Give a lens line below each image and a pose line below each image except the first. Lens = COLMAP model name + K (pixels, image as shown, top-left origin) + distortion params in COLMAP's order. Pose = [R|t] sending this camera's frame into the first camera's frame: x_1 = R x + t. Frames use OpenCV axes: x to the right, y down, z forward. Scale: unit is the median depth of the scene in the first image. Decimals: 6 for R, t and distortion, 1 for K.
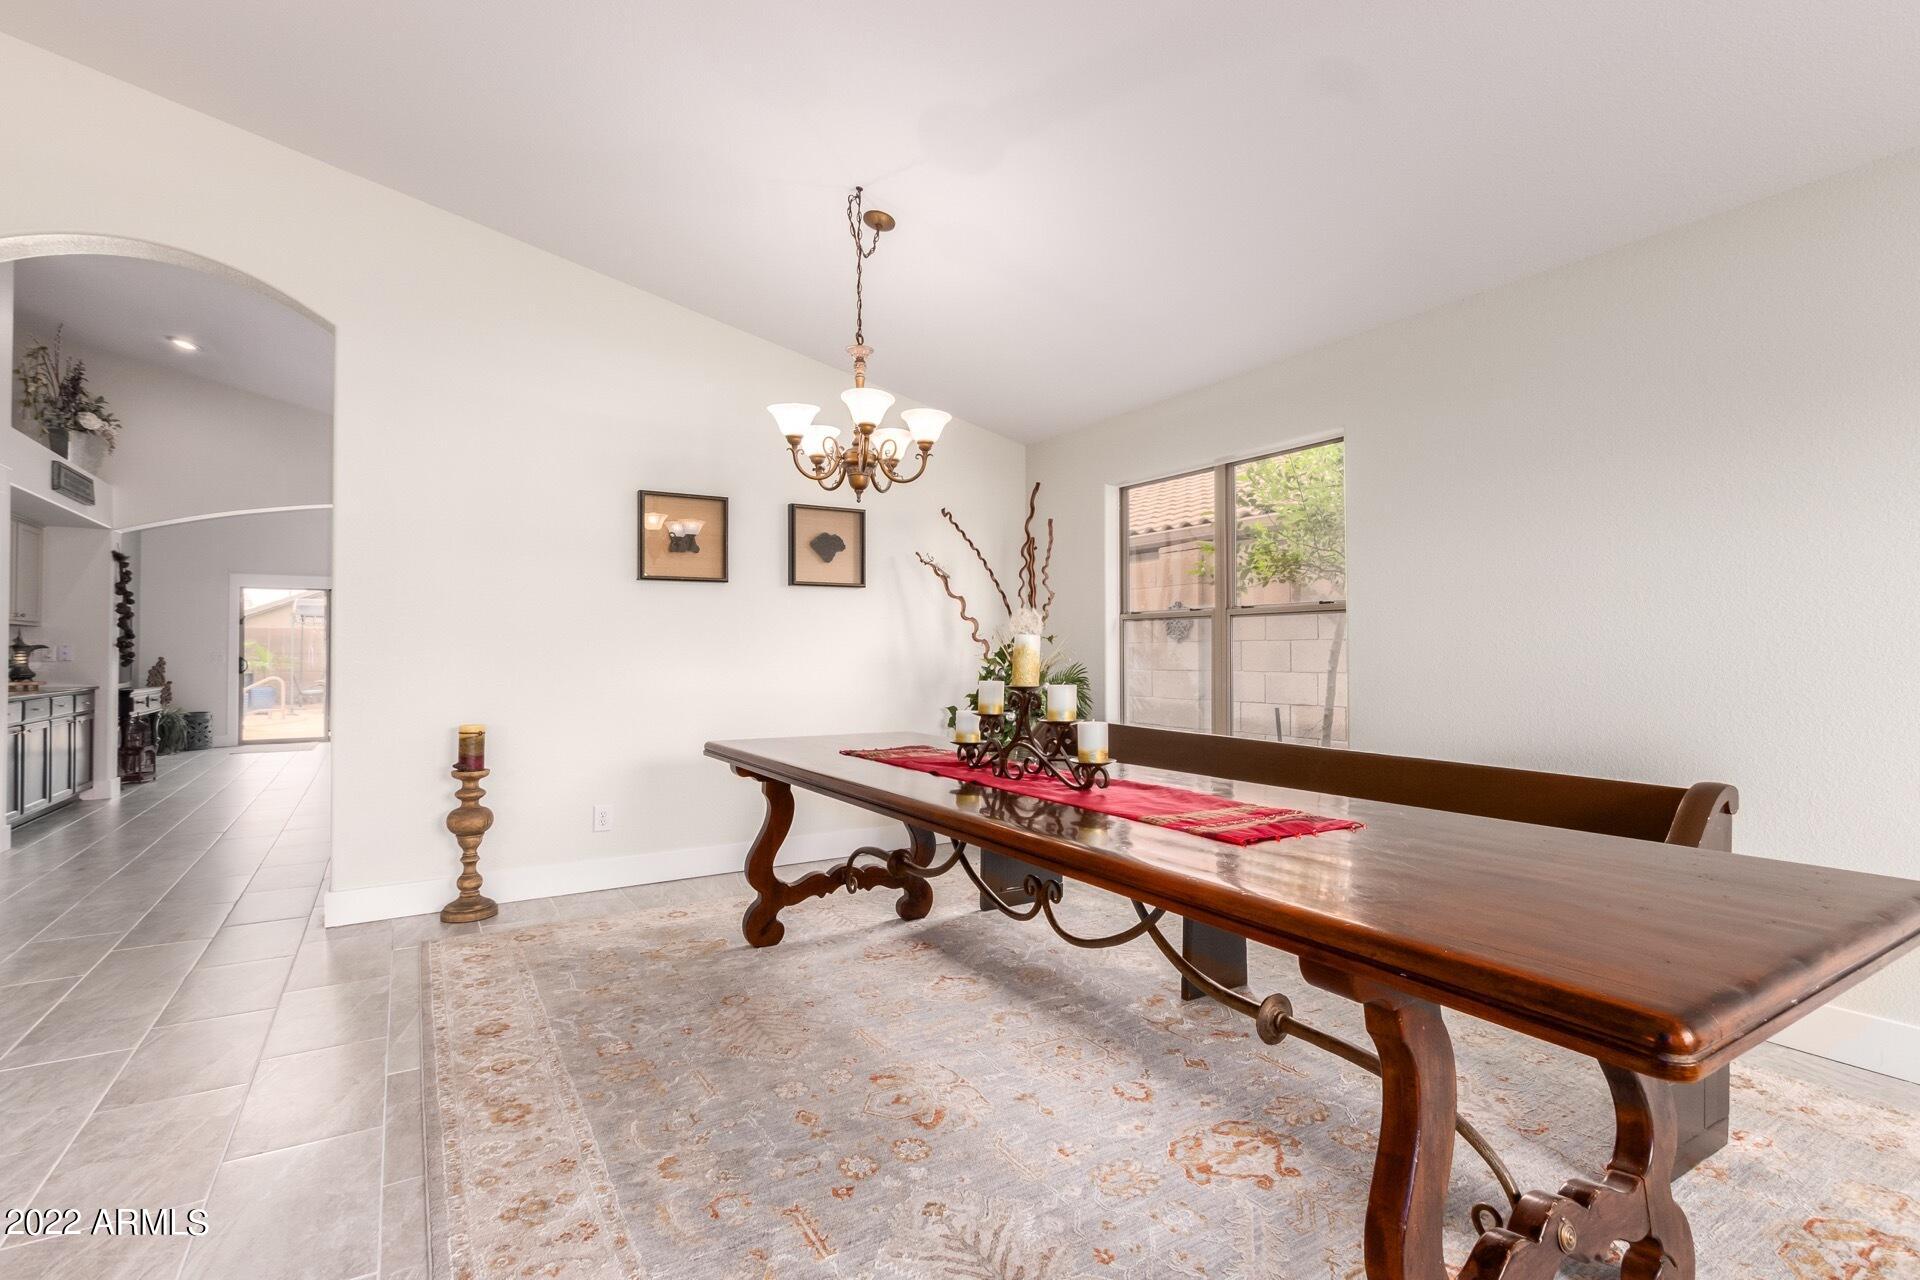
lens RADIAL K [[897.9, 0, 960.0], [0, 897.9, 640.0], [0, 0, 1]] dist [-0.008228, -0.000316]
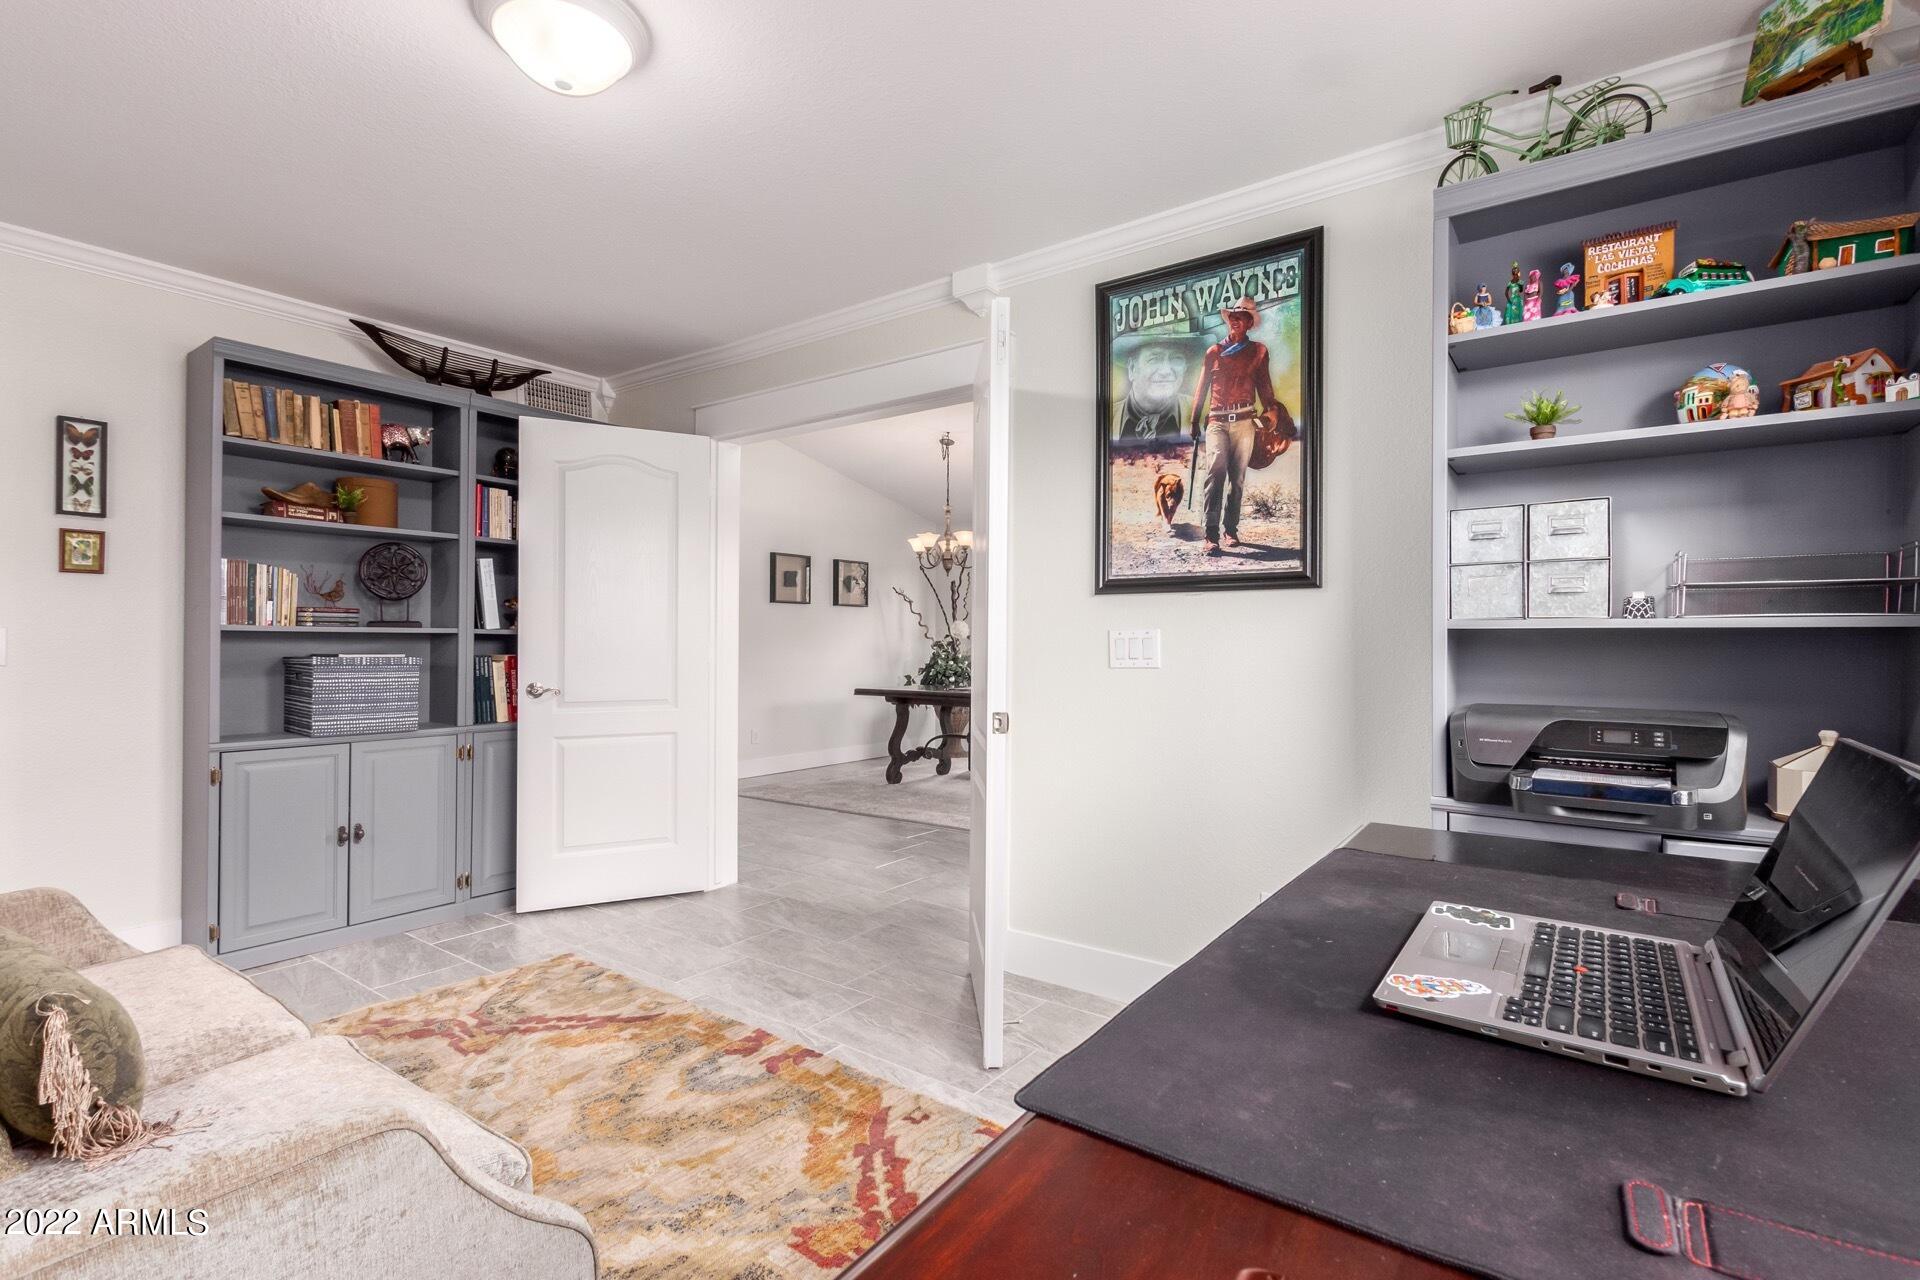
lens RADIAL K [[897.9, 0, 960.0], [0, 897.9, 640.0], [0, 0, 1]] dist [-0.008228, -0.000316]
pose [[0.923904, 0.006596, 0.382567, -0.849354], [-0.009904, 0.999929, 0.006679, -0.009834], [-0.382496, -0.009960, 0.923904, -0.956497]]
